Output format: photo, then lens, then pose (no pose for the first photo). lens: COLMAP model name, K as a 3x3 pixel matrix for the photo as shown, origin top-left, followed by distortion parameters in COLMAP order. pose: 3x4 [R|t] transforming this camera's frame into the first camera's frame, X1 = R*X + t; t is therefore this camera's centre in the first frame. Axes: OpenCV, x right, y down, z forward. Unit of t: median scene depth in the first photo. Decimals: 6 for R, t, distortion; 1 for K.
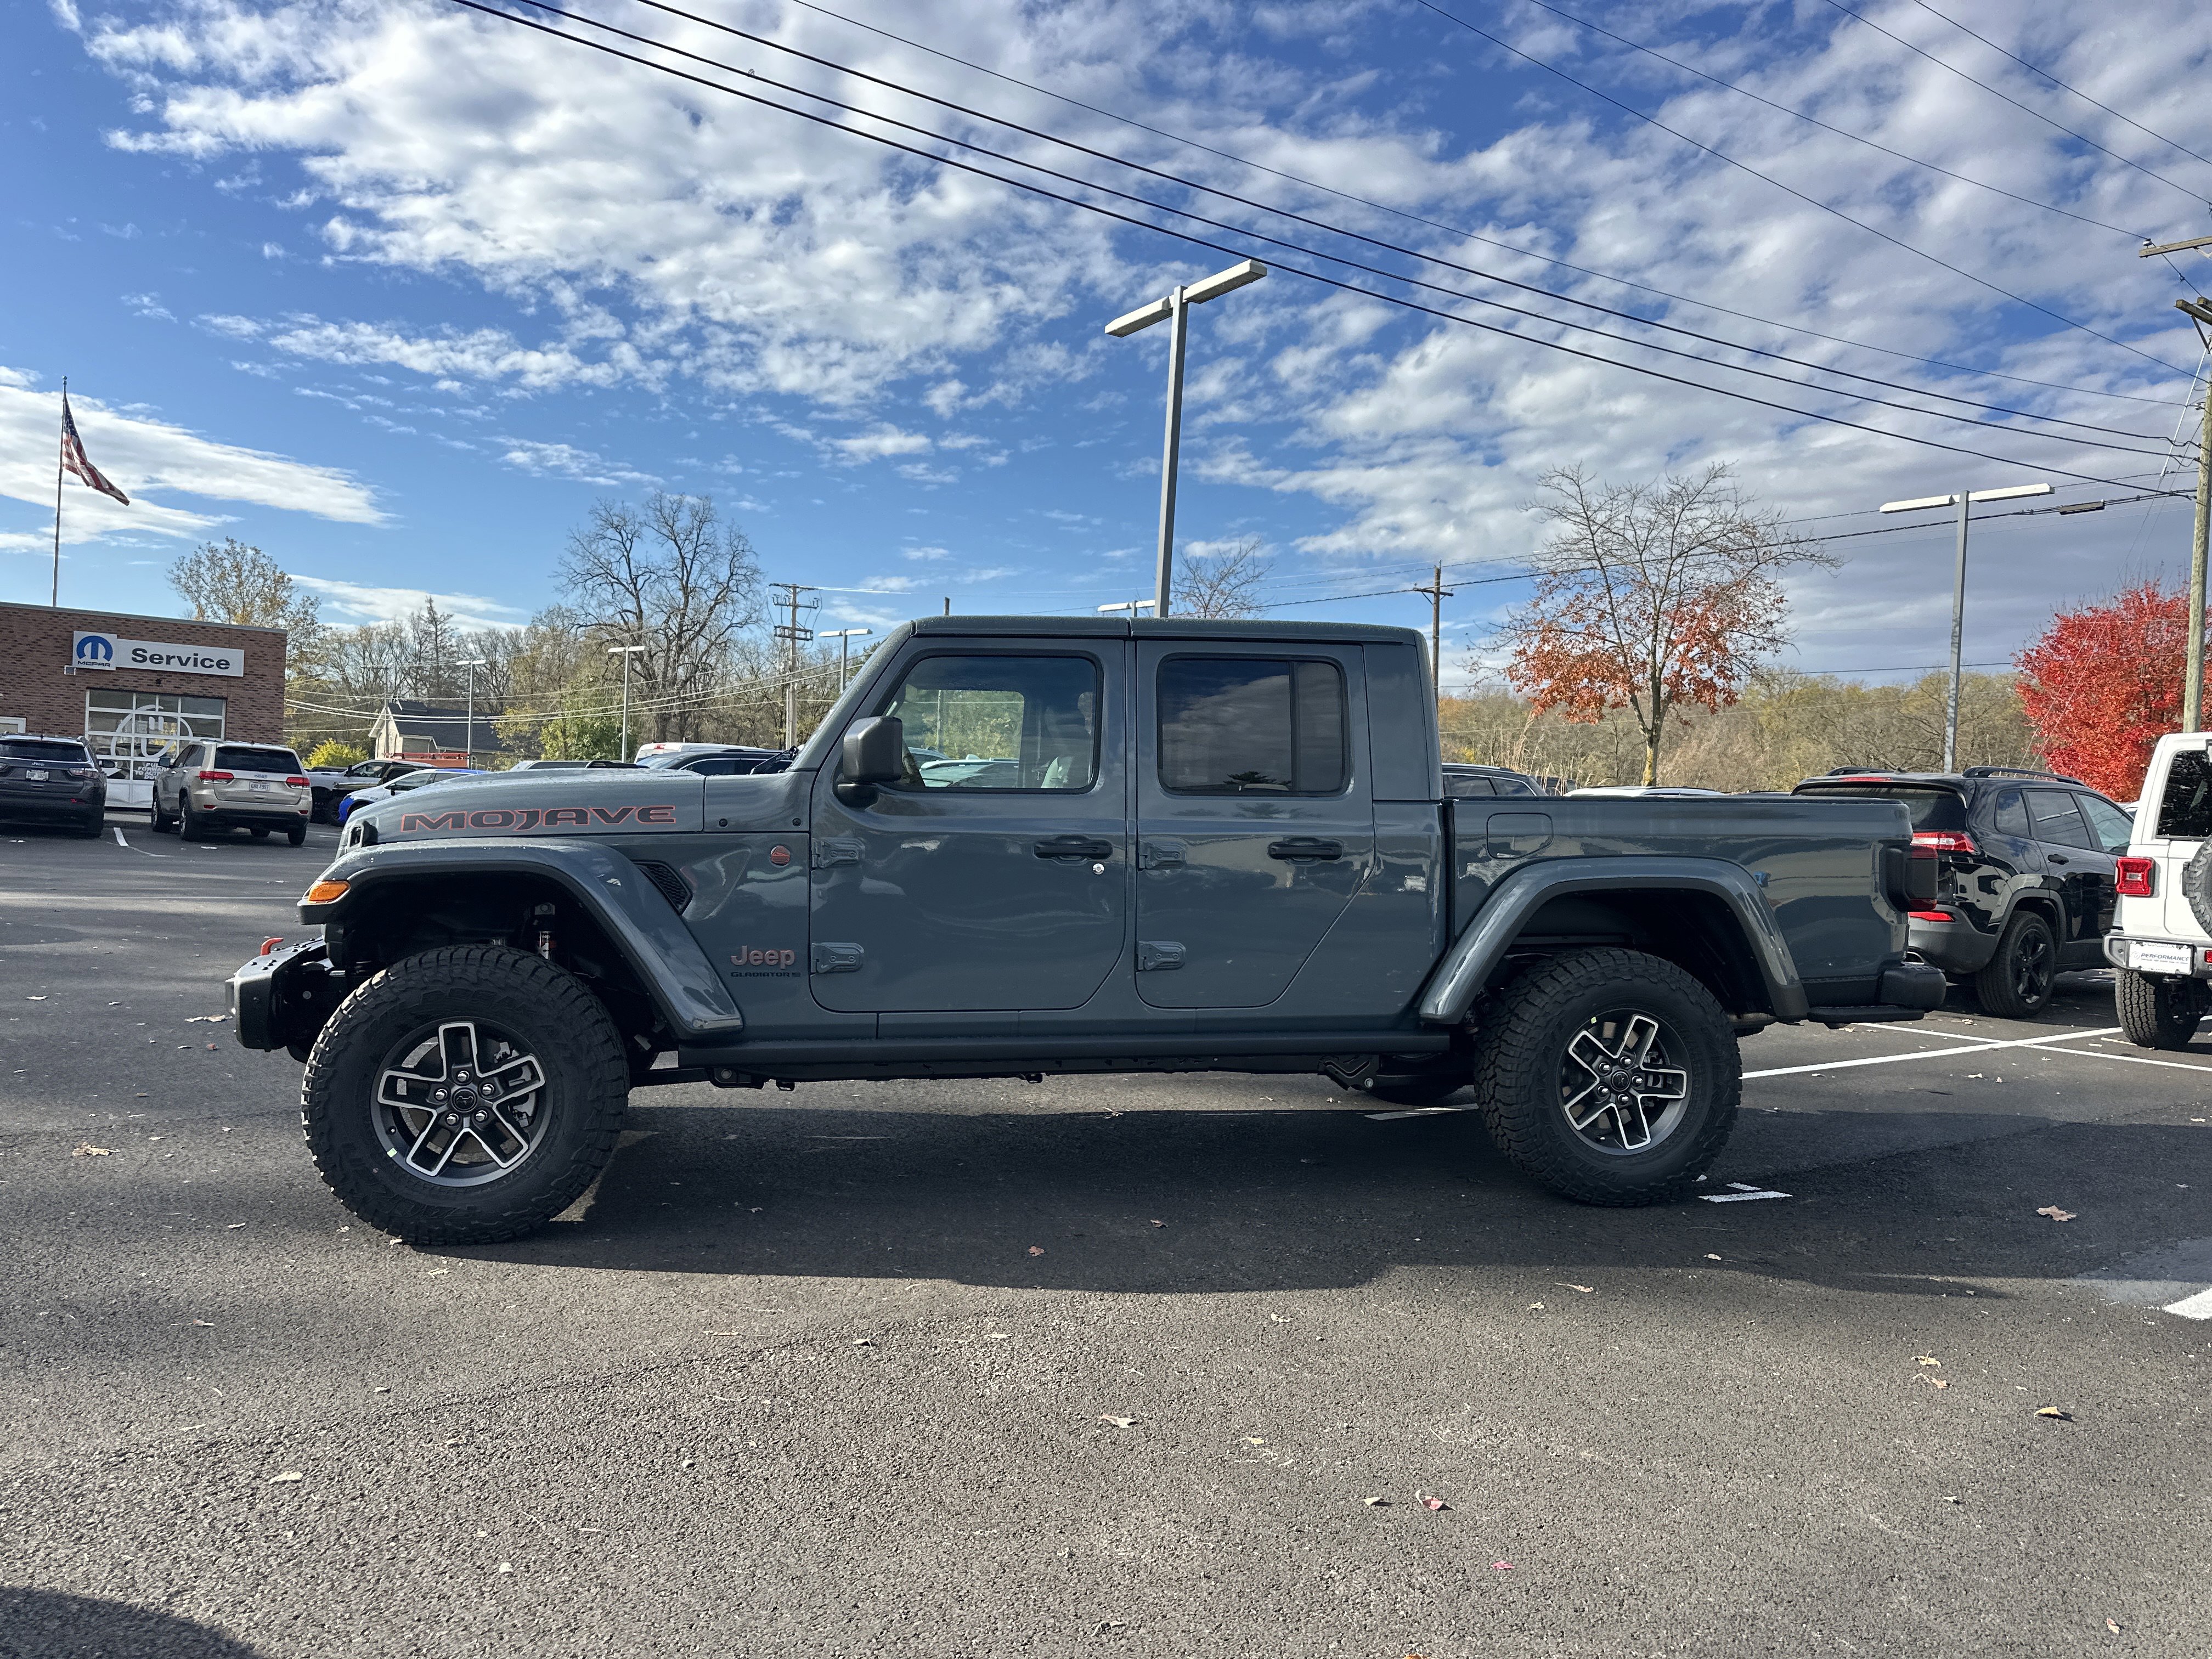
lens RADIAL K [[1579.8, 0, 1099.0], [0, 1579.8, 880.9], [0, 0, 1]] dist [0.069337, -0.065975]
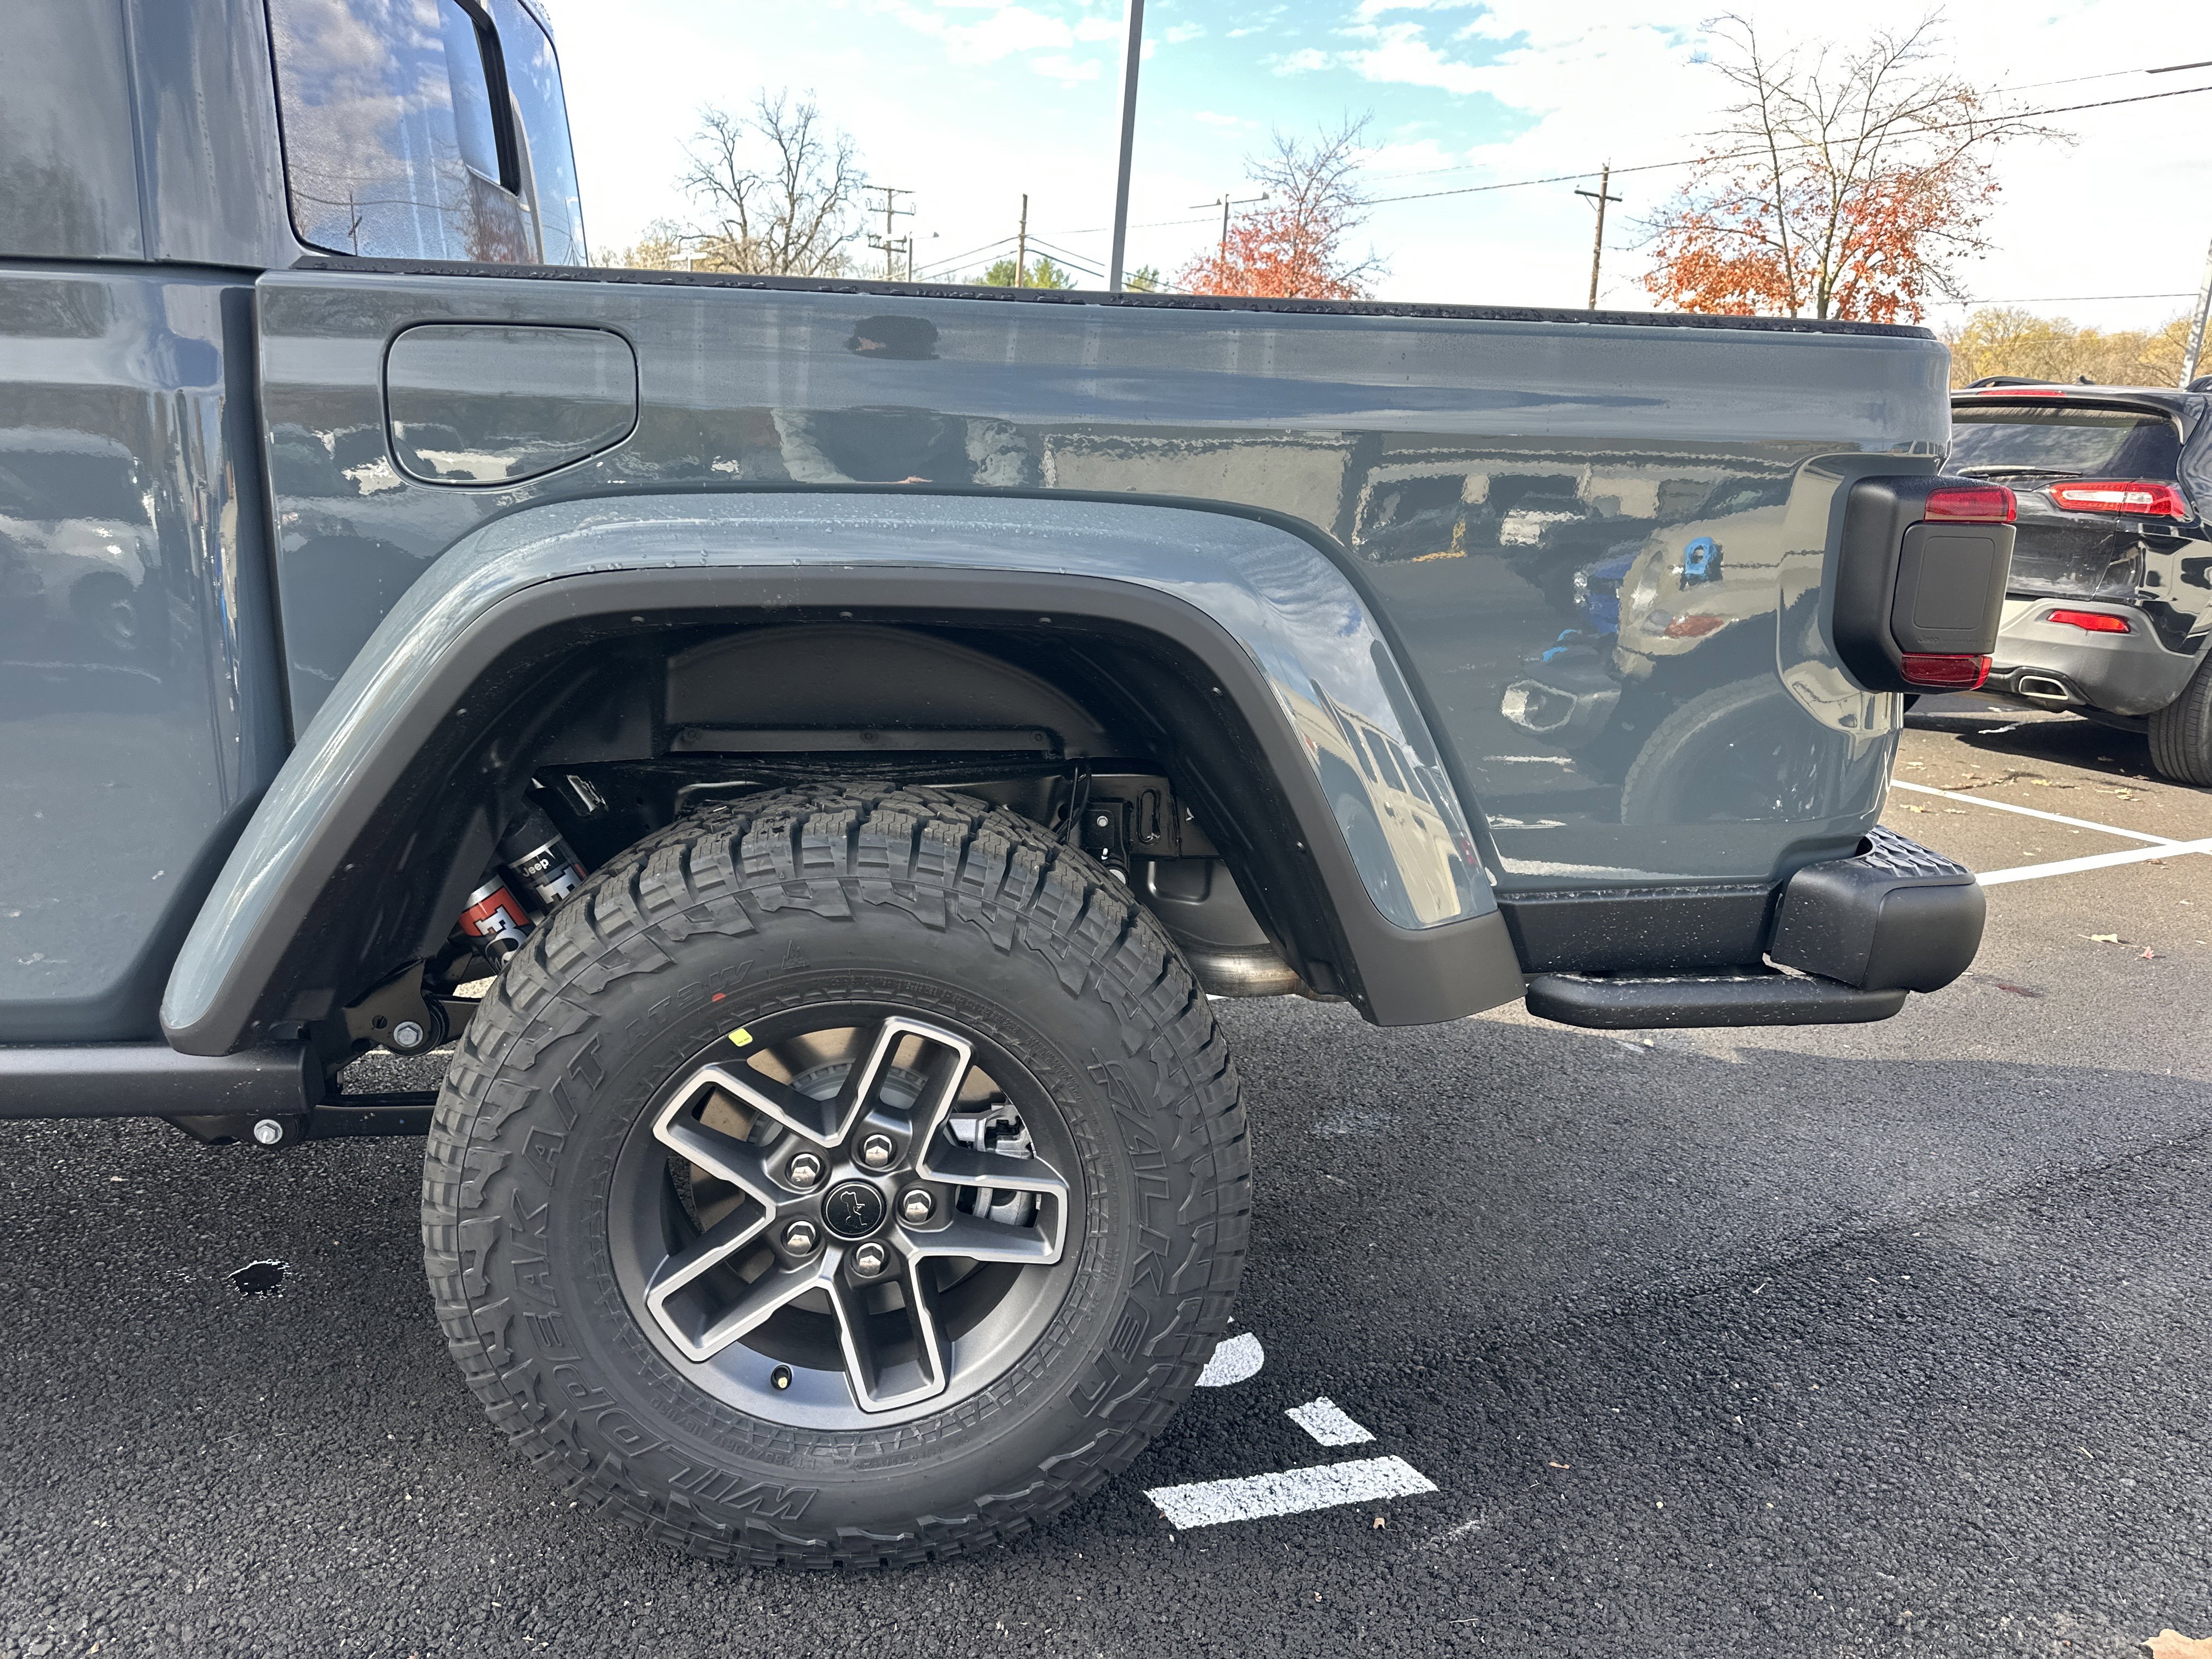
lens RADIAL K [[1580.3, 0, 1070.7], [0, 1580.3, 856.8], [0, 0, 1]] dist [0.030843, -0.022744]
pose [[0.994140, 0.048414, -0.096655, 0.060302], [-0.027563, 0.978076, 0.206418, -0.001630], [0.104529, -0.202545, 0.973678, 0.107292]]
